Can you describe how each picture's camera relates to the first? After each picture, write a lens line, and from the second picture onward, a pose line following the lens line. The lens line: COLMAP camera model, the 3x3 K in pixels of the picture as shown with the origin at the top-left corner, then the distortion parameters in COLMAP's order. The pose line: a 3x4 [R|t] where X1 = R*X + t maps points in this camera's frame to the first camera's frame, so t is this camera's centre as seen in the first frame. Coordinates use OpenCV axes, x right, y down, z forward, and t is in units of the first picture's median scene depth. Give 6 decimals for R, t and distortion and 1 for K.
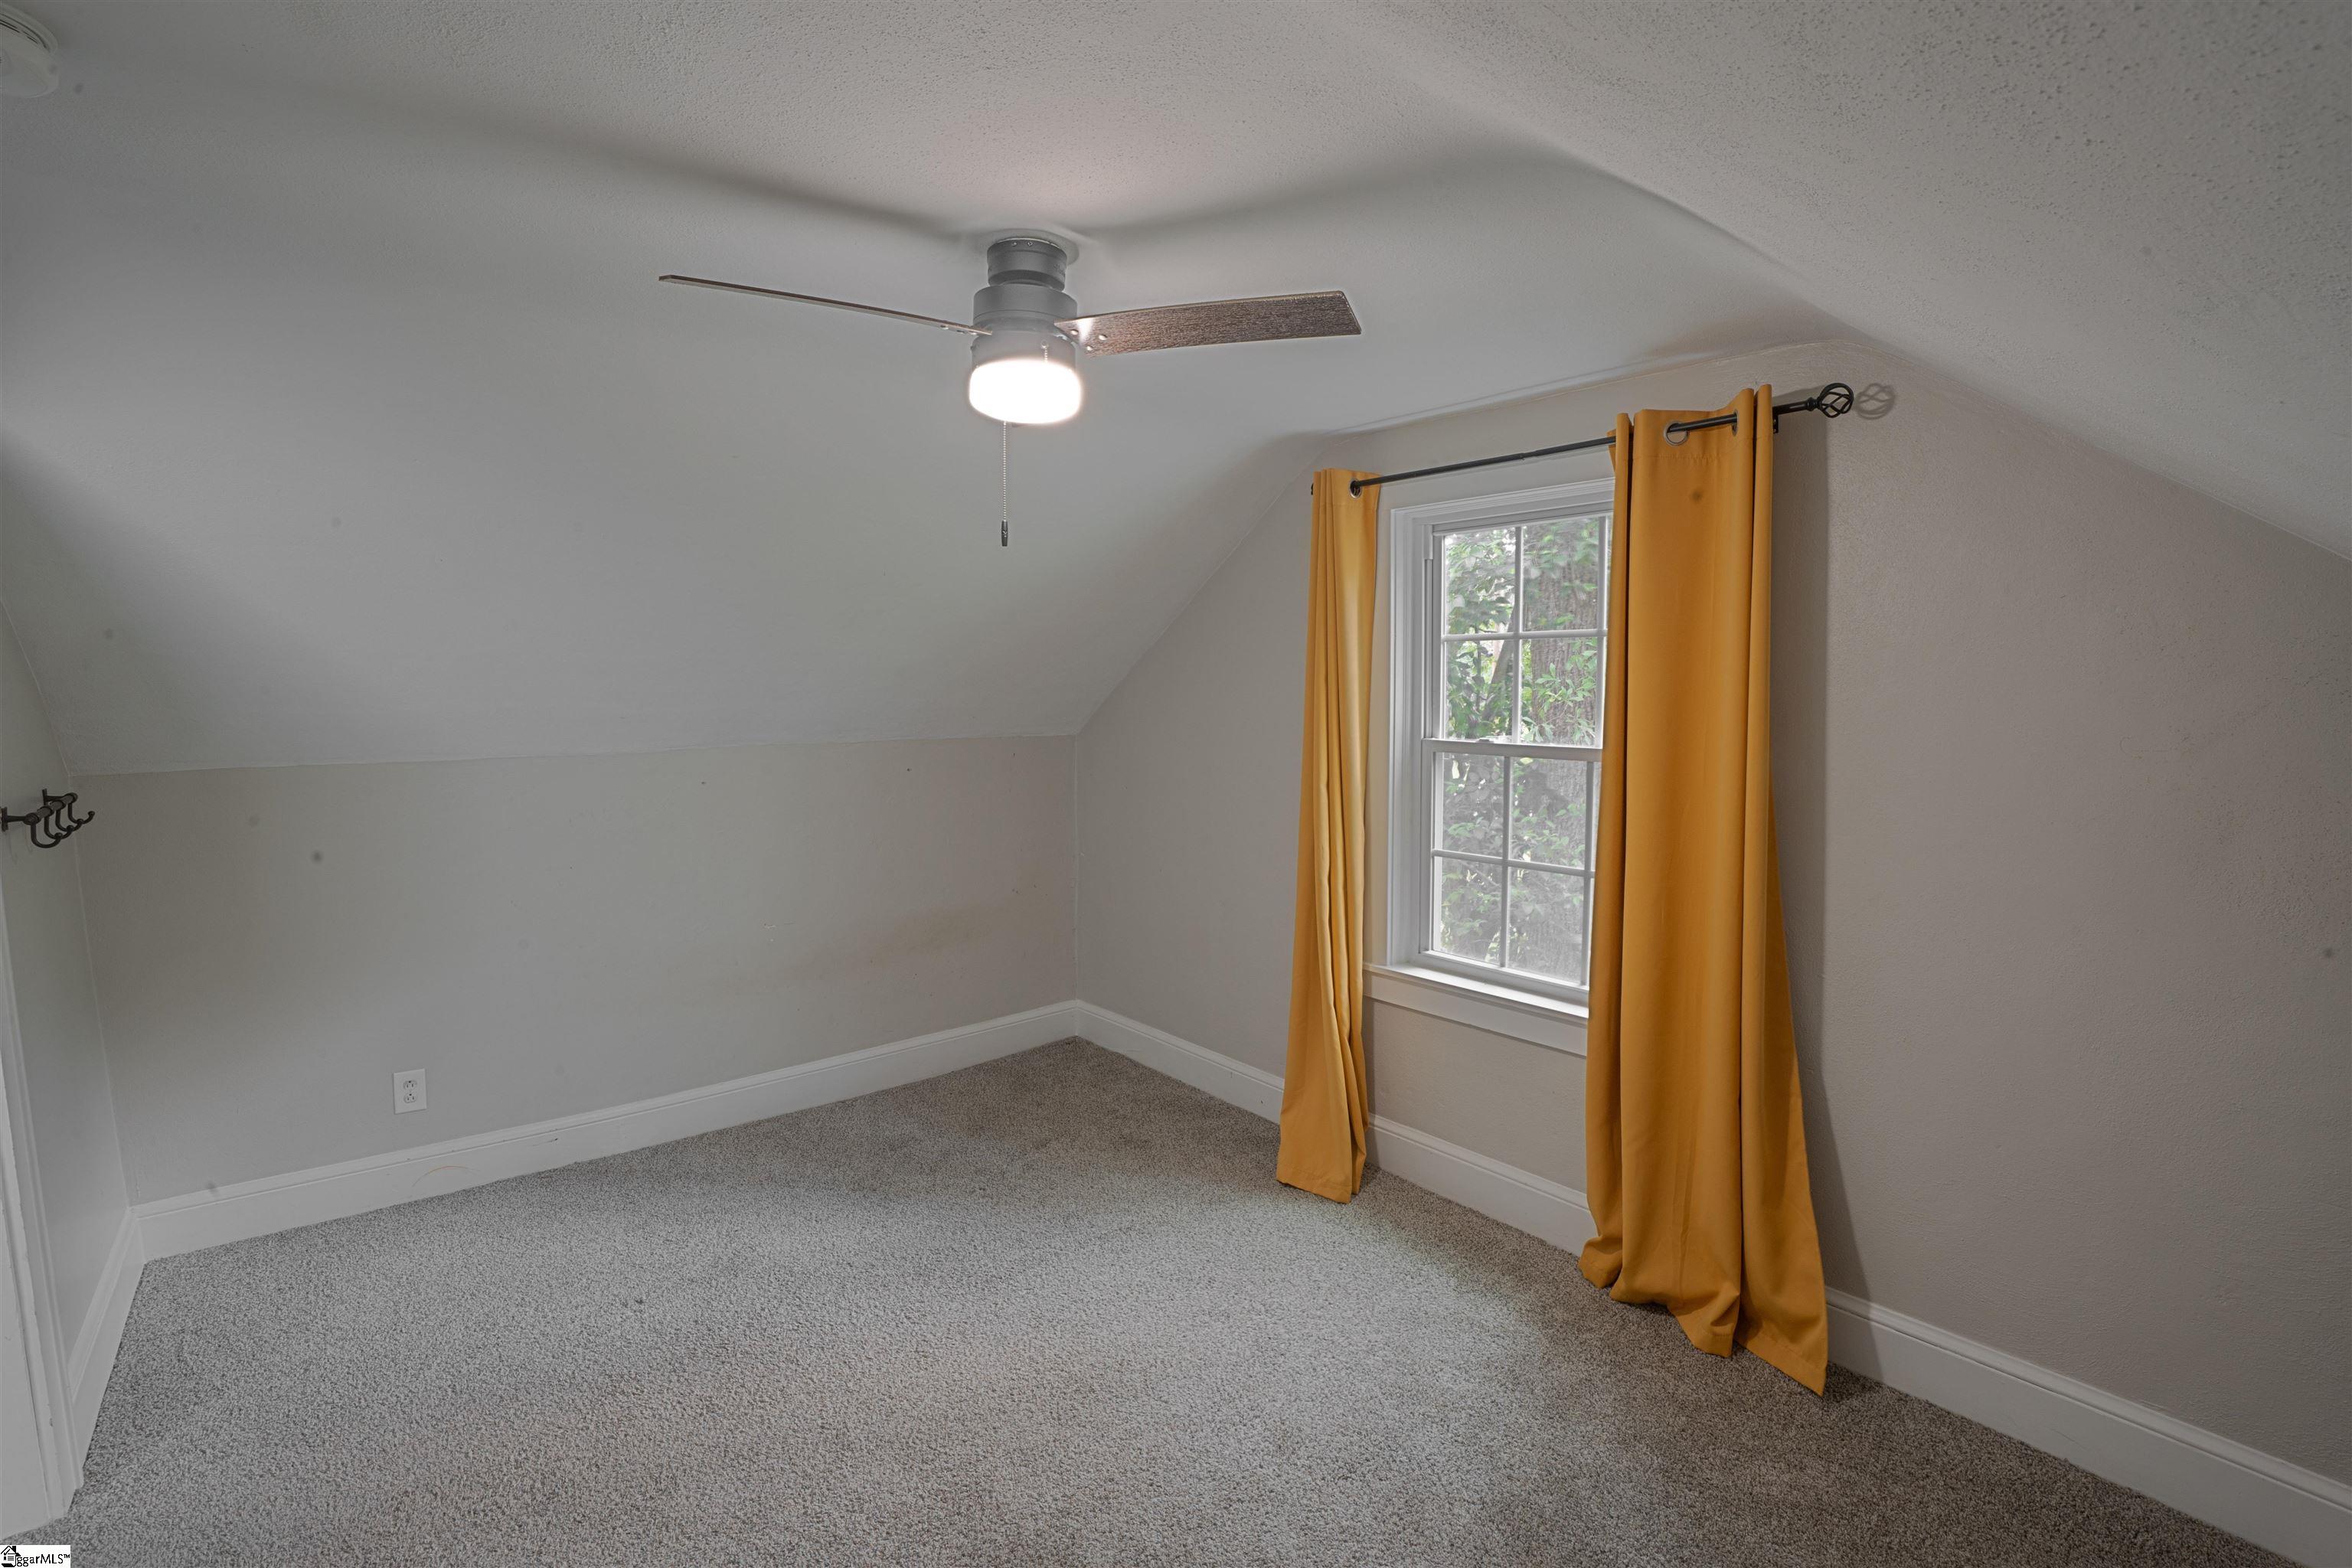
lens RADIAL K [[1077.6, 0, 1170.3], [0, 1077.6, 777.8], [0, 0, 1]] dist [-0.075117, 0.022096]
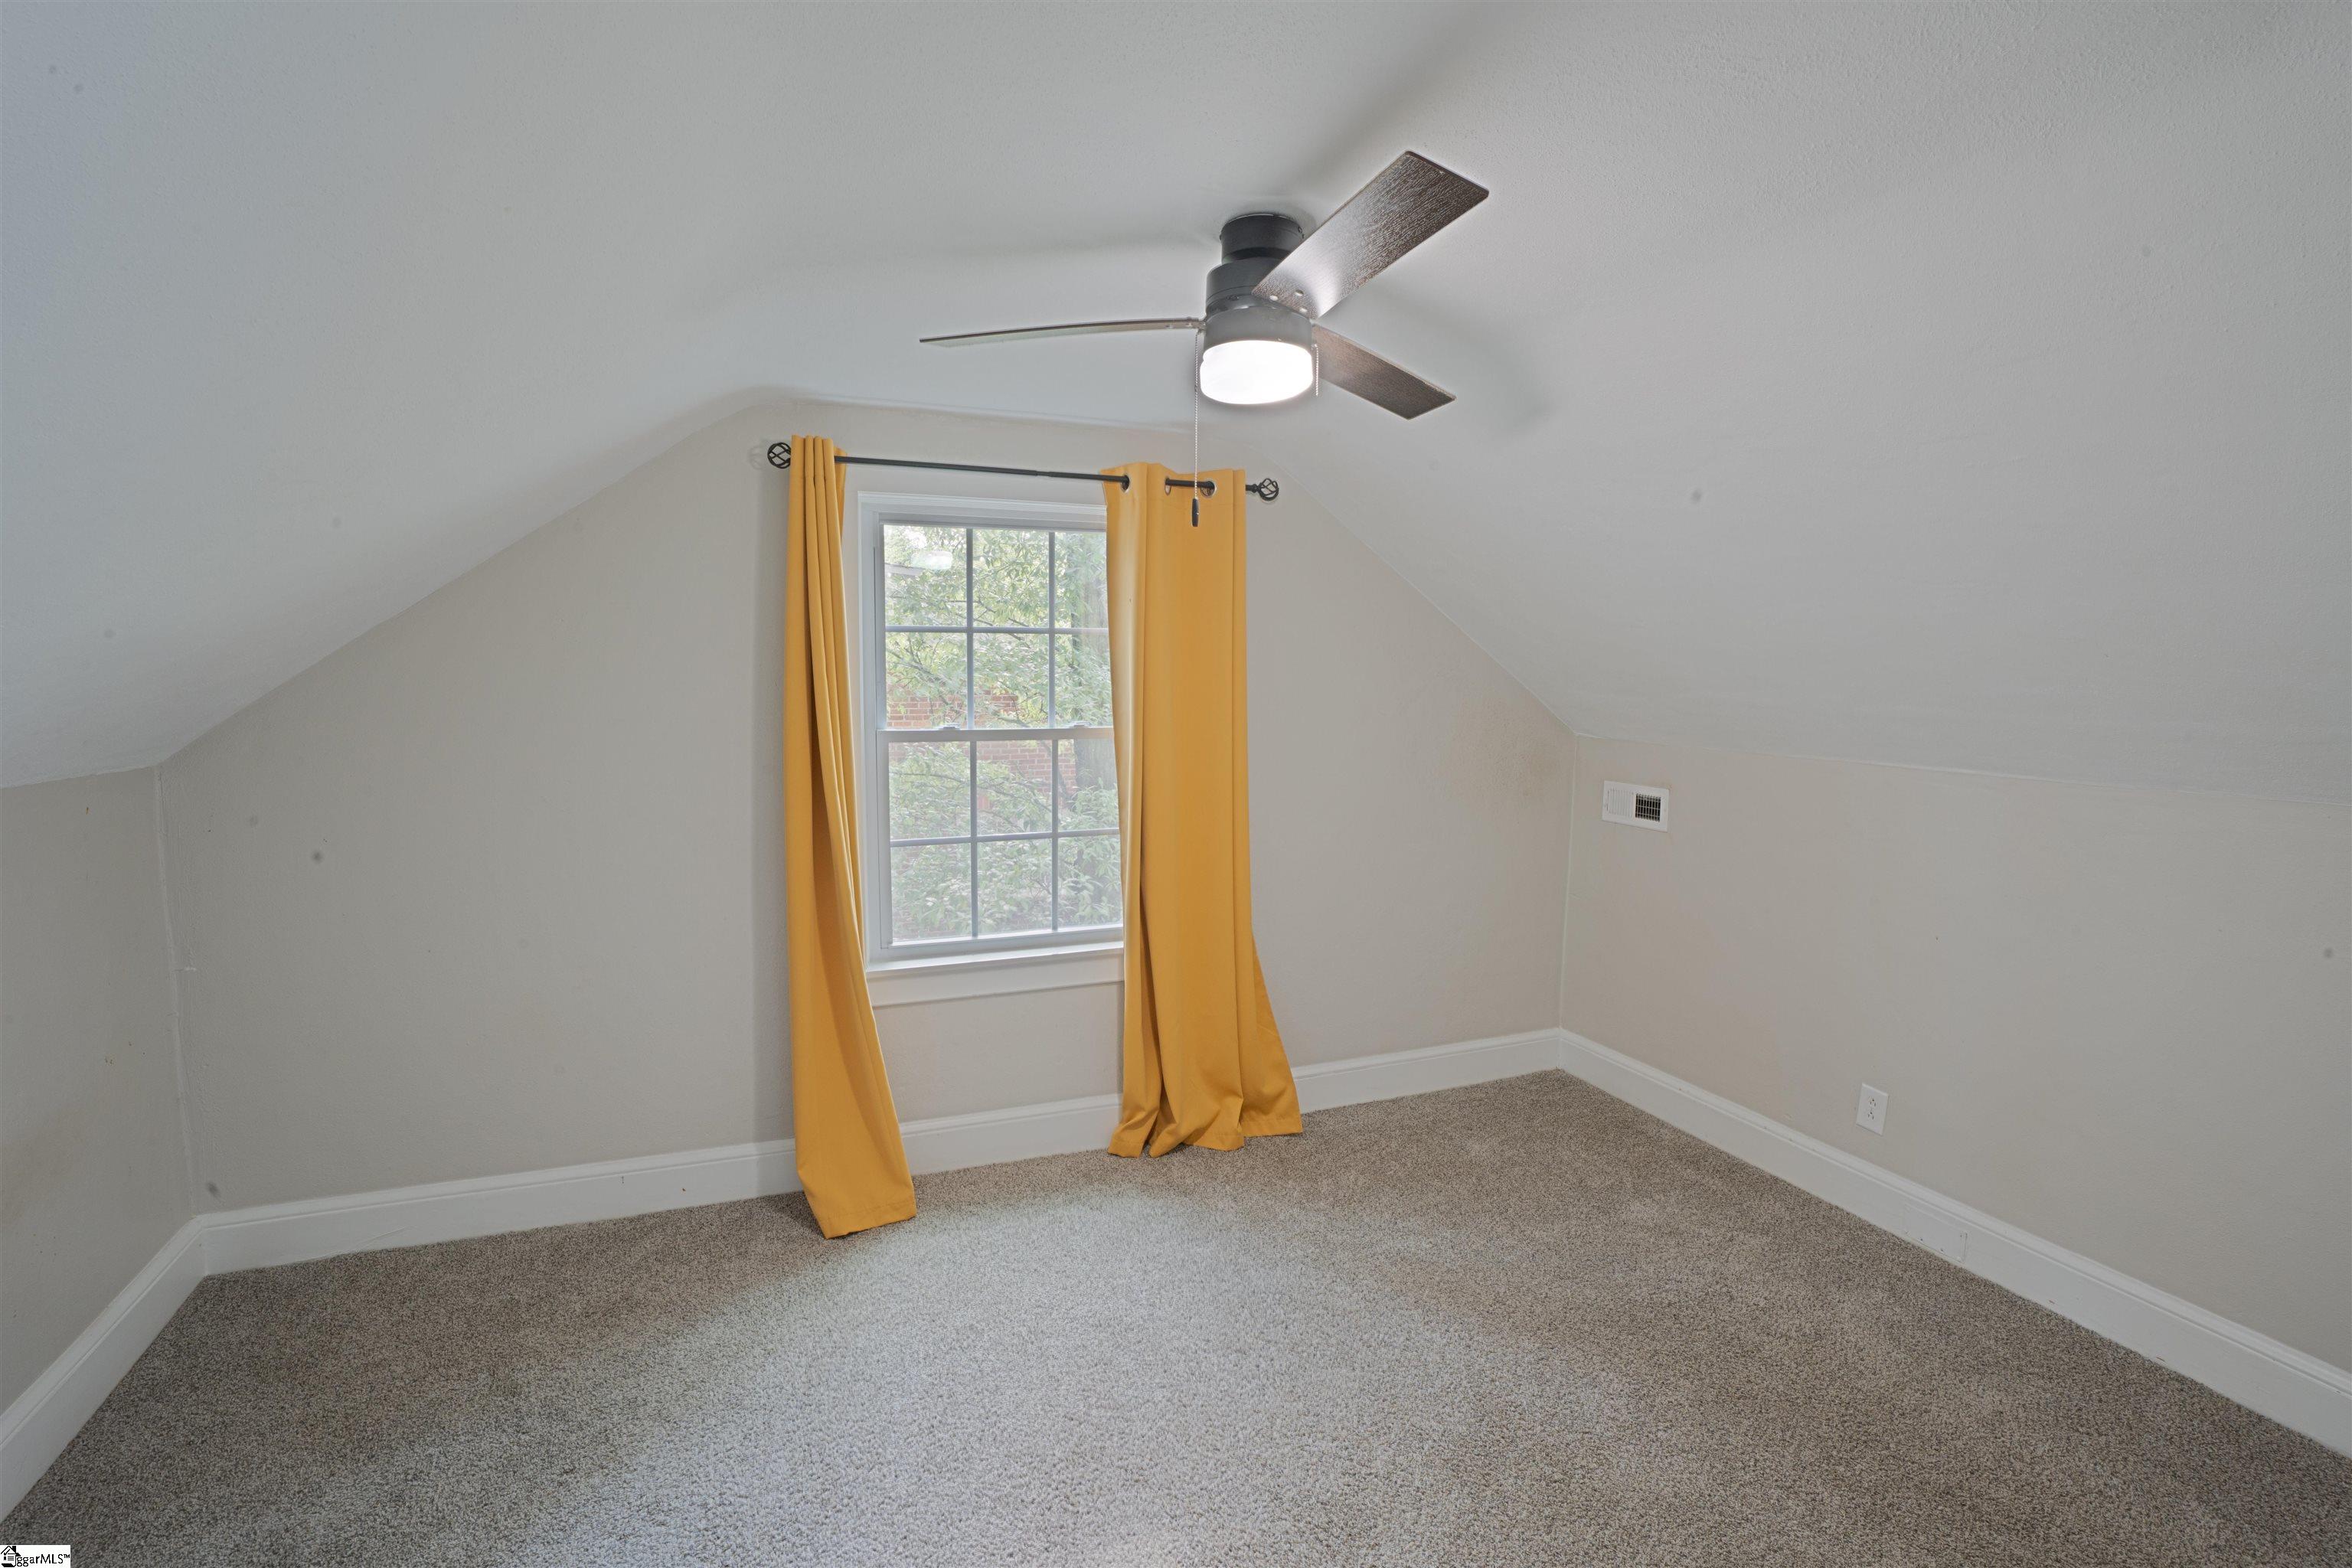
lens RADIAL K [[1077.6, 0, 1170.3], [0, 1077.6, 777.8], [0, 0, 1]] dist [-0.075117, 0.022096]
pose [[0.310975, -0.094708, 0.945688, -0.631286], [0.081646, 0.994006, 0.072699, -0.044491], [-0.946905, 0.054604, 0.316843, 0.455123]]
